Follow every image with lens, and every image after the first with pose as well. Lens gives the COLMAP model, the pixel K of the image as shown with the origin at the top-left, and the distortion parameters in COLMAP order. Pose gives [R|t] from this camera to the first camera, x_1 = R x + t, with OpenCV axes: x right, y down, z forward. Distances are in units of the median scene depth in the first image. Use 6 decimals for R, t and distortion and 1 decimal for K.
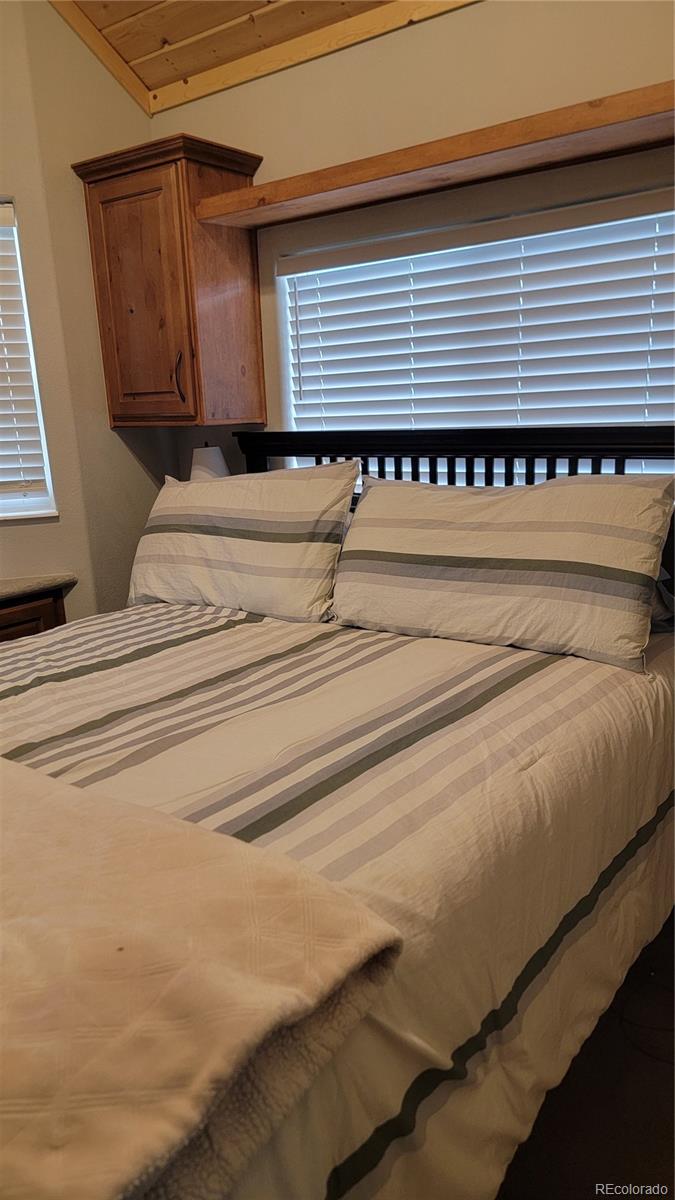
lens RADIAL K [[846.9, 0, 341.4], [0, 846.9, 610.9], [0, 0, 1]] dist [0.088300, -0.081328]
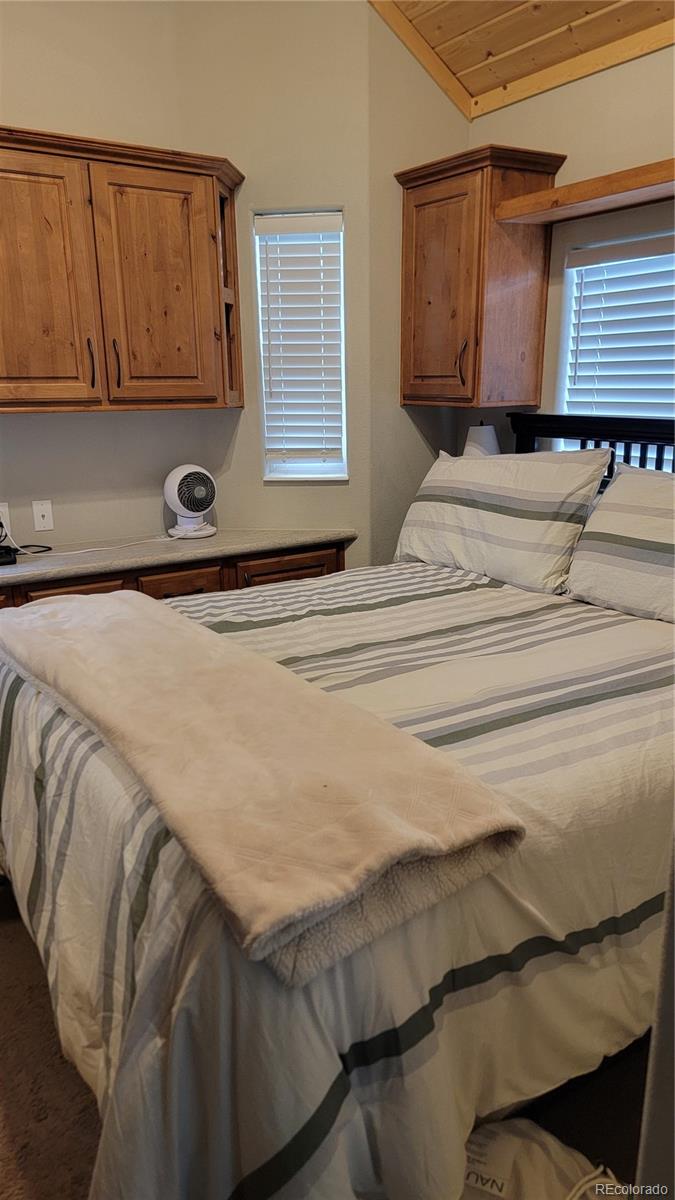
lens RADIAL K [[846.9, 0, 341.4], [0, 846.9, 610.9], [0, 0, 1]] dist [0.088300, -0.081328]
pose [[0.938064, 0.121910, -0.324305, 0.078173], [-0.107984, 0.992300, 0.060668, -0.002410], [0.329204, -0.021891, 0.944005, -0.142456]]
